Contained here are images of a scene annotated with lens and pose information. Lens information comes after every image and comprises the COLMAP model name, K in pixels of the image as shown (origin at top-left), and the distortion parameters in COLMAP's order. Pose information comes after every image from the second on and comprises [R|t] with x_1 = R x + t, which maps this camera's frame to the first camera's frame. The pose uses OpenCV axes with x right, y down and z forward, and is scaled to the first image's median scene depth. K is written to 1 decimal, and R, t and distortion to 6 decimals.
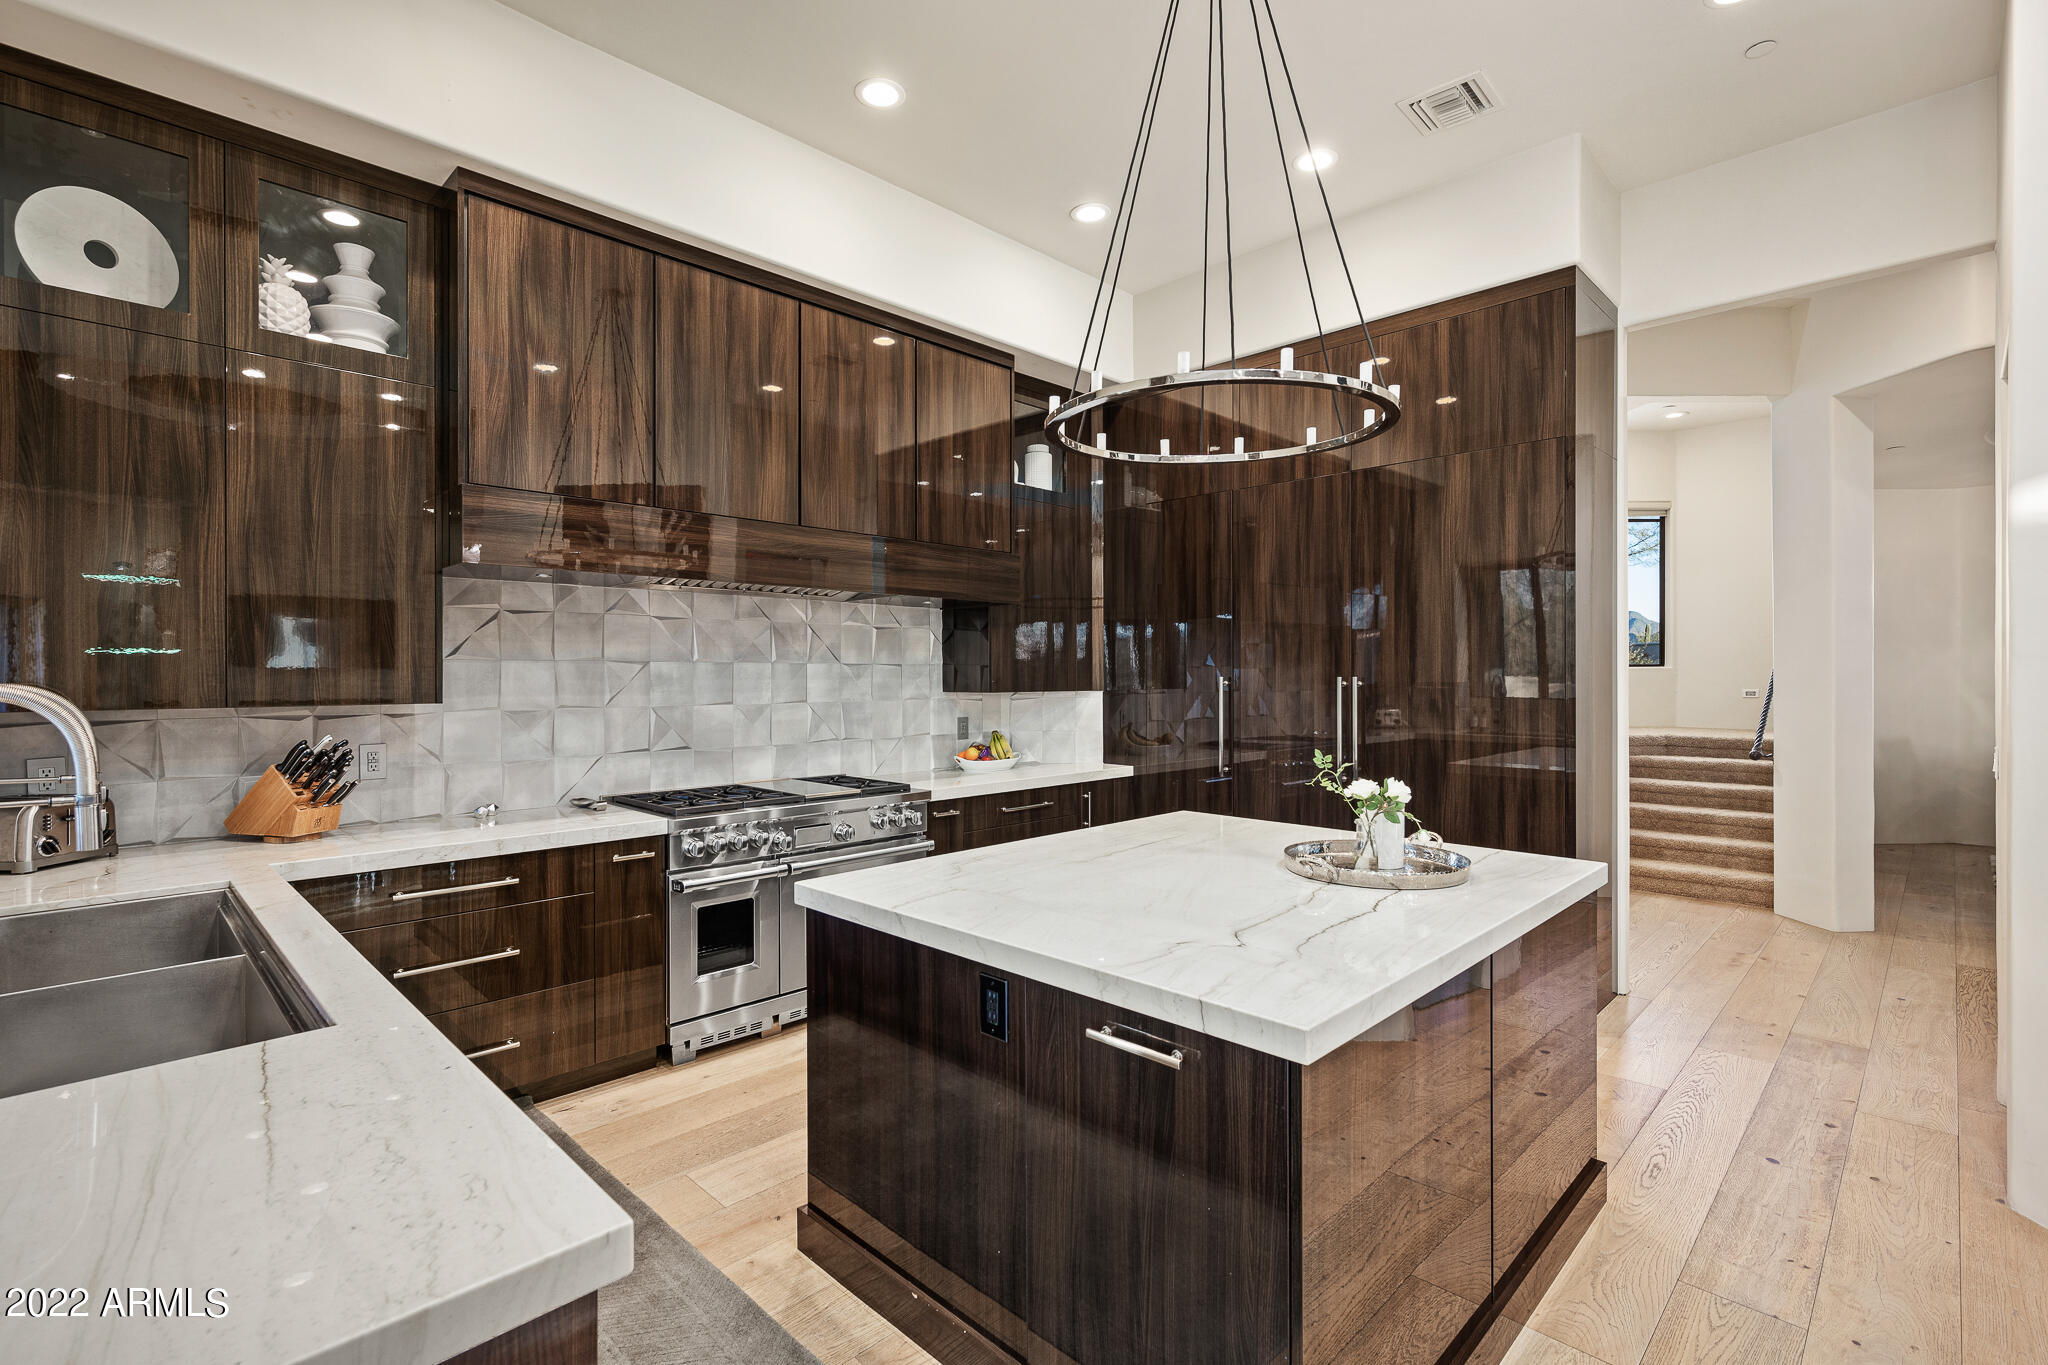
lens RADIAL K [[932.3, 0, 1012.3], [0, 932.3, 682.7], [0, 0, 1]] dist [0.001664, -0.000364]
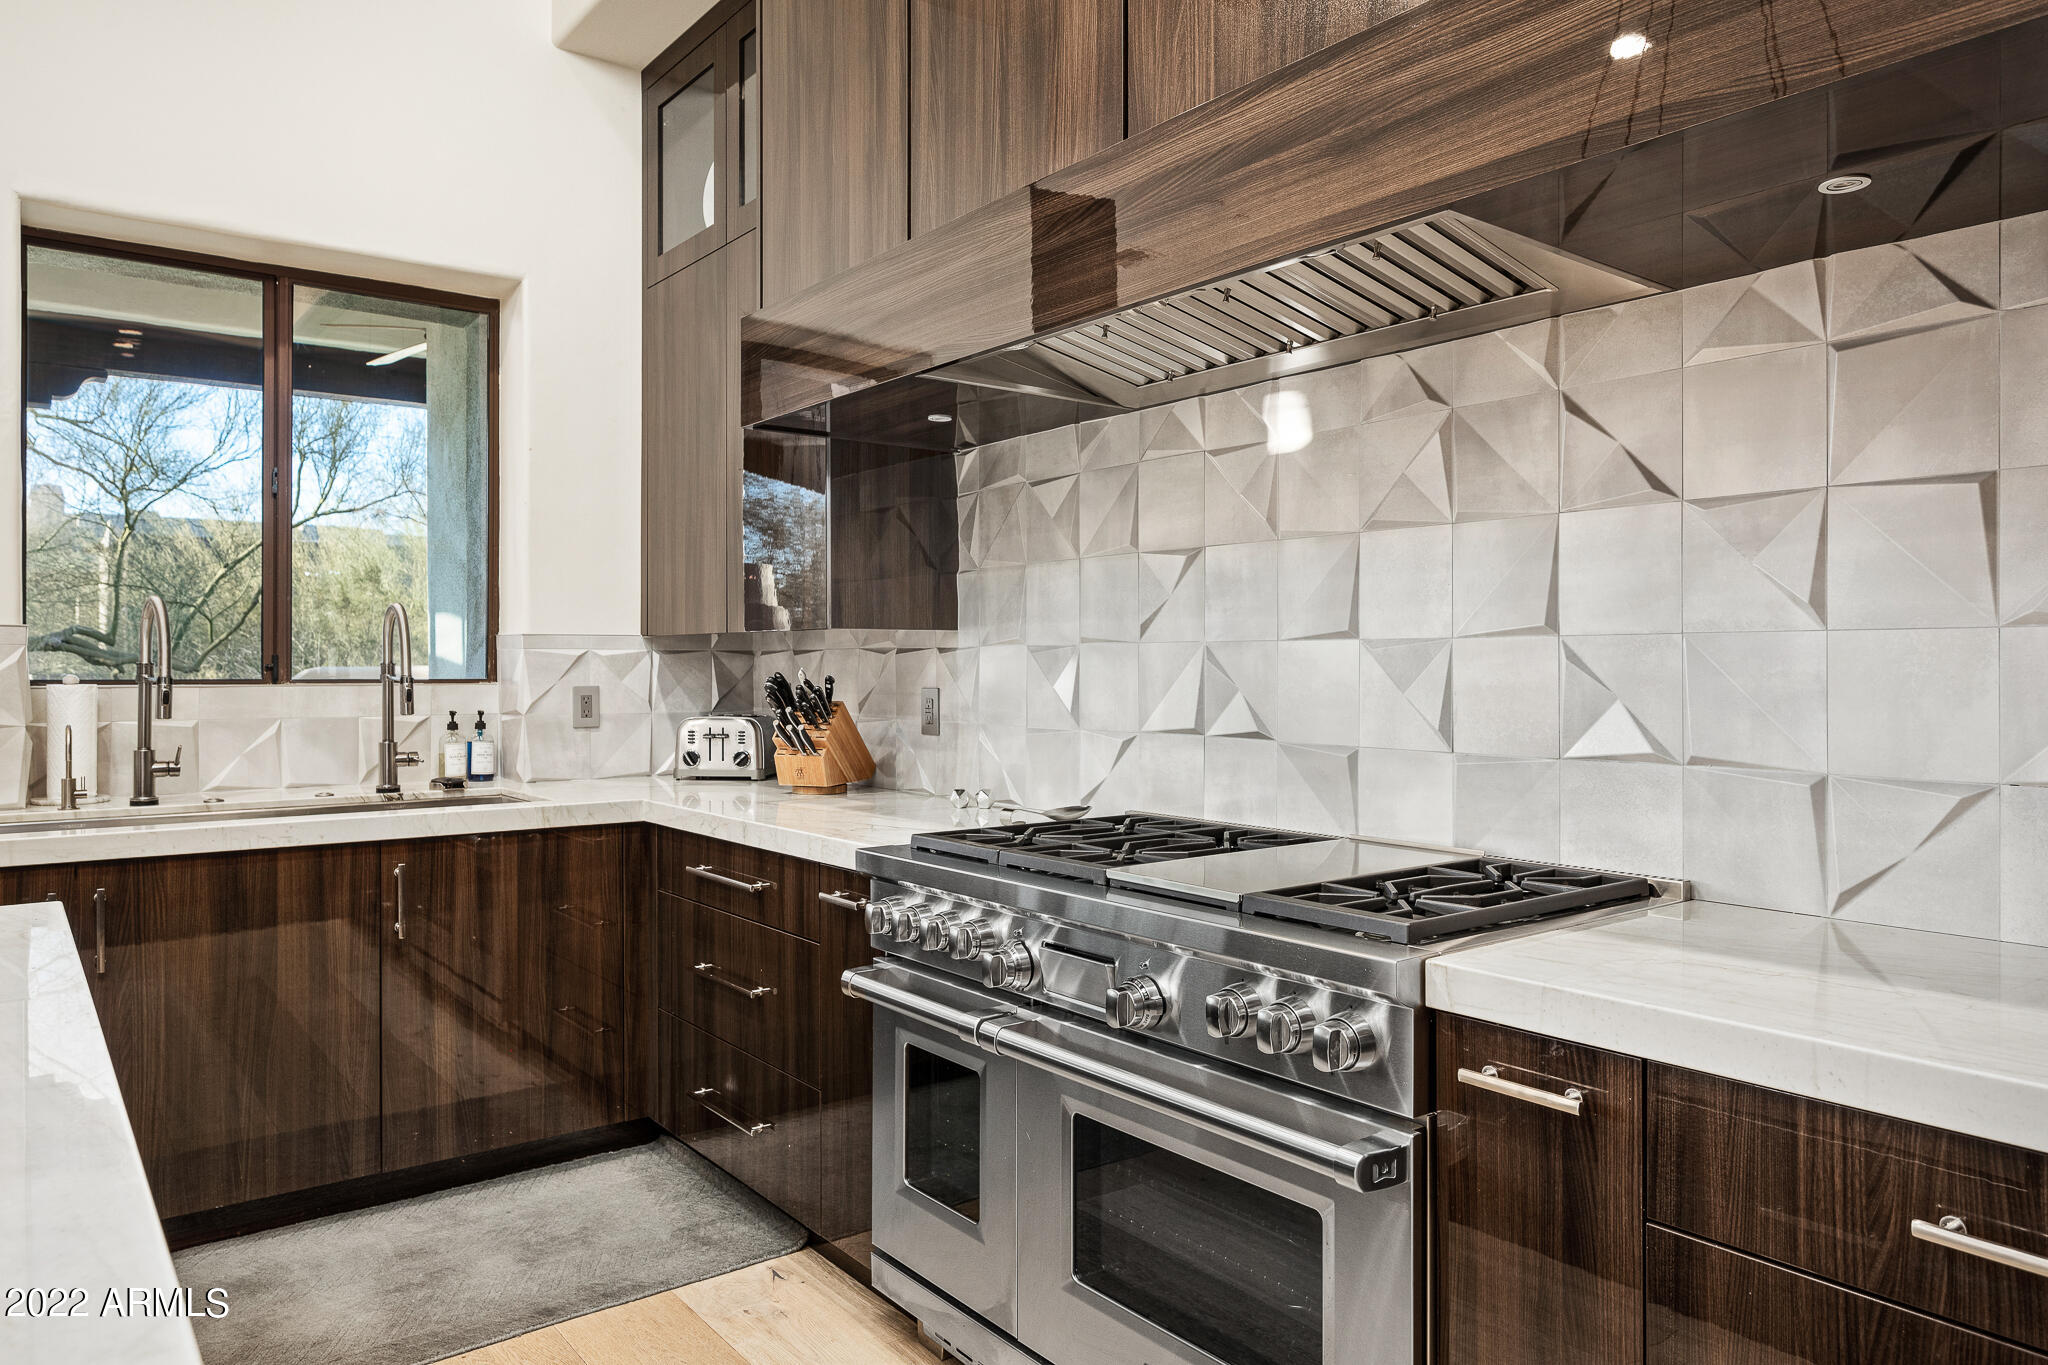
lens RADIAL K [[1322.6, 0, 1025.9], [0, 1322.6, 670.8], [0, 0, 1]] dist [-0.000964, 0.000107]
pose [[-0.113269, 0.009410, -0.993520, 0.278920], [-0.004829, 0.999938, 0.010021, 0.032741], [0.993553, 0.005933, -0.113217, 0.944460]]
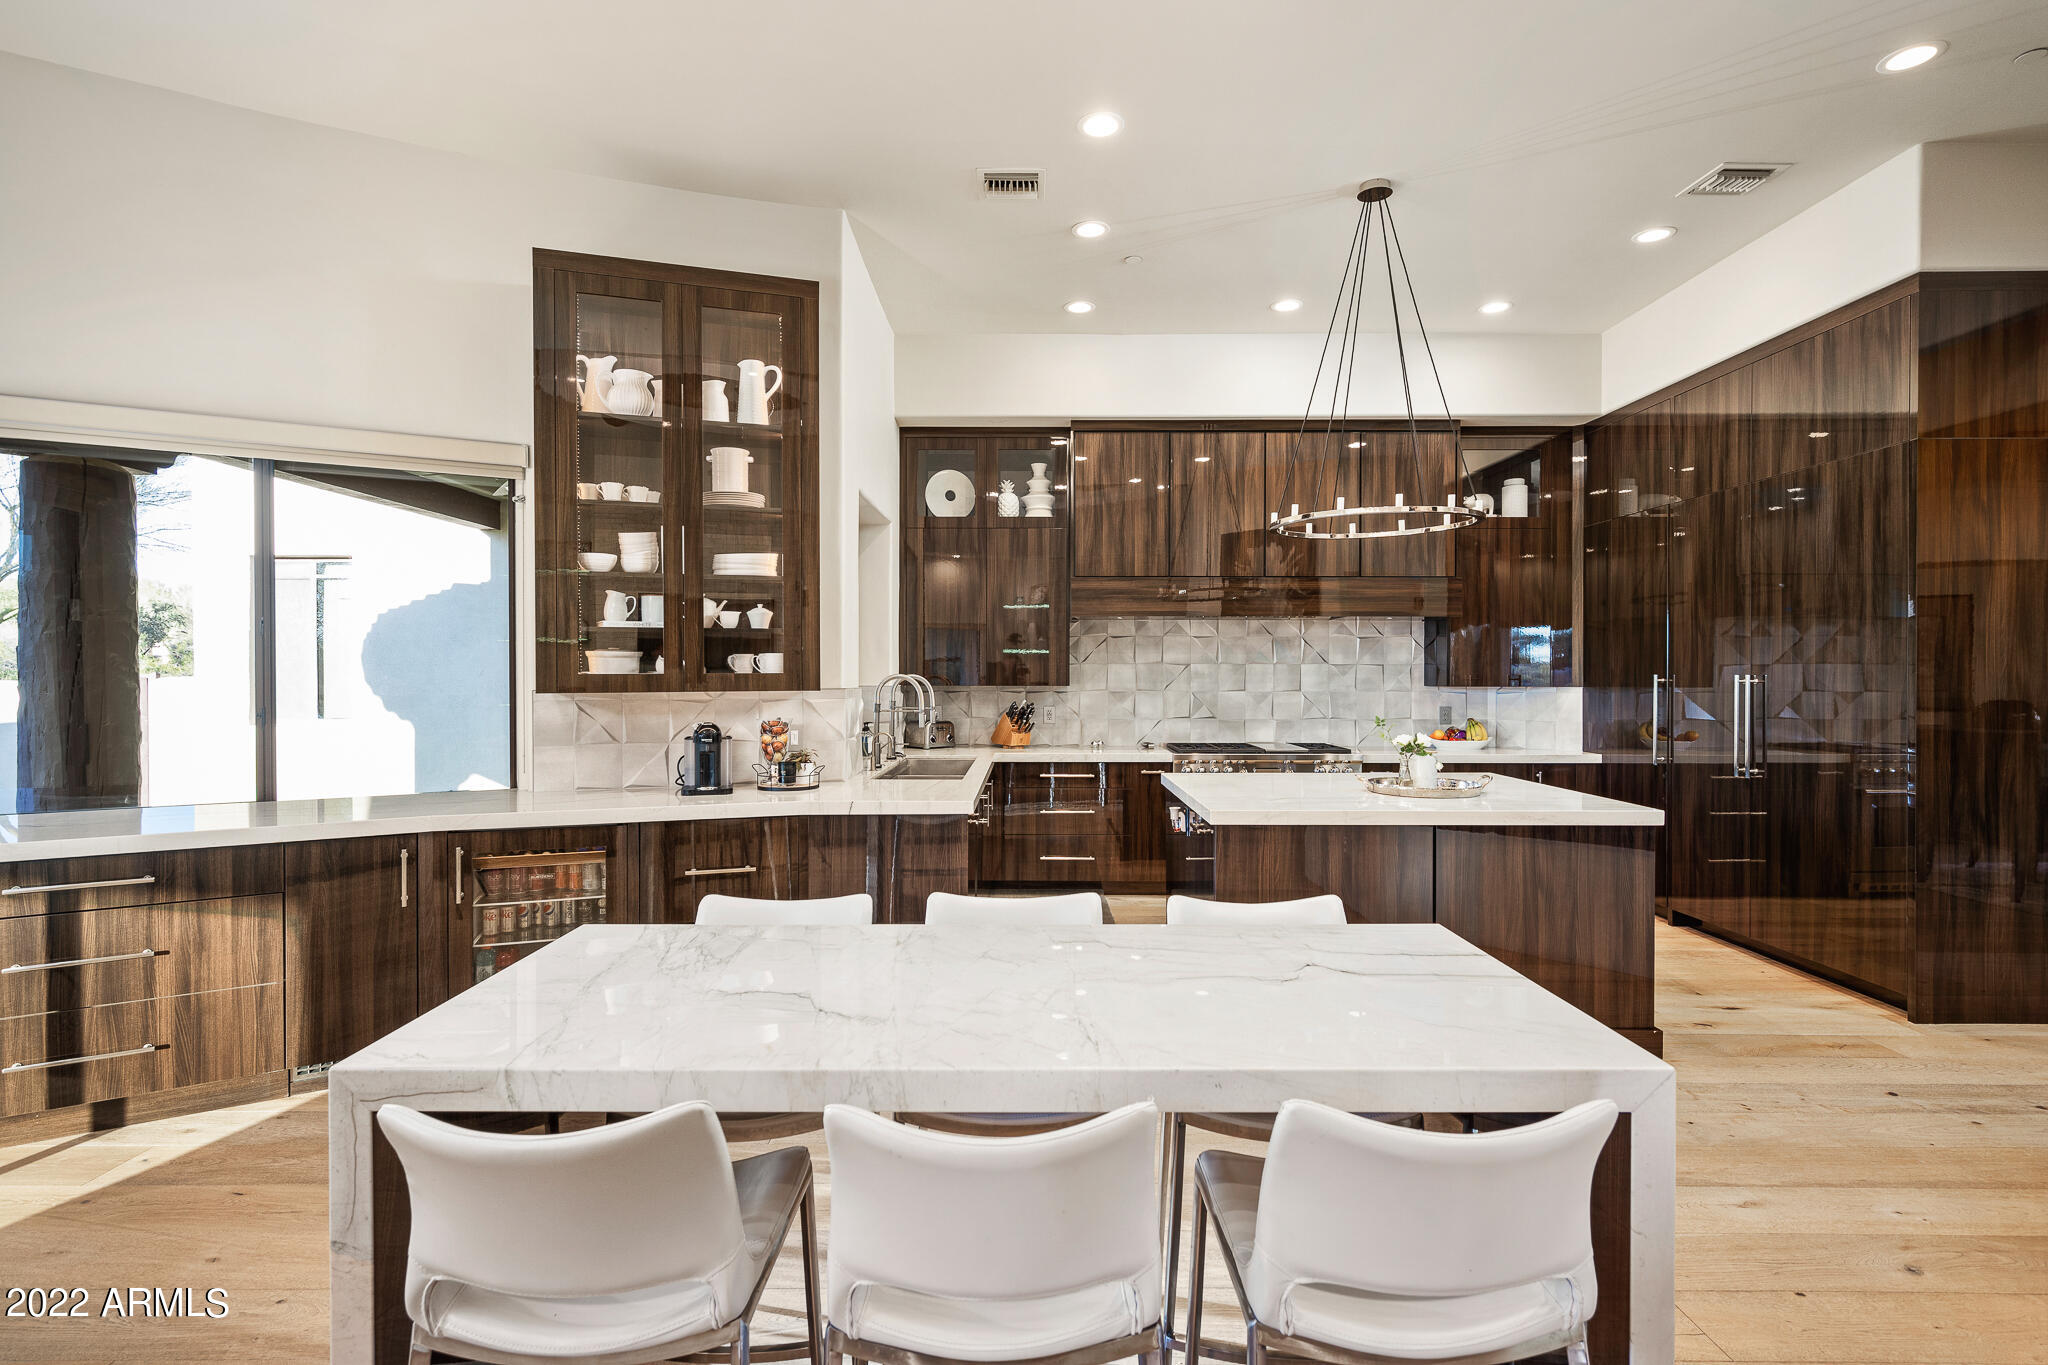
lens RADIAL K [[973.3, 0, 1024.9], [0, 973.3, 683.0], [0, 0, 1]] dist [0.000240, 0.000100]
pose [[0.704604, 0.008614, -0.709548, 0.596255], [-0.008315, 0.999958, 0.003883, 0.006657], [0.709552, 0.003164, 0.704646, -0.397815]]
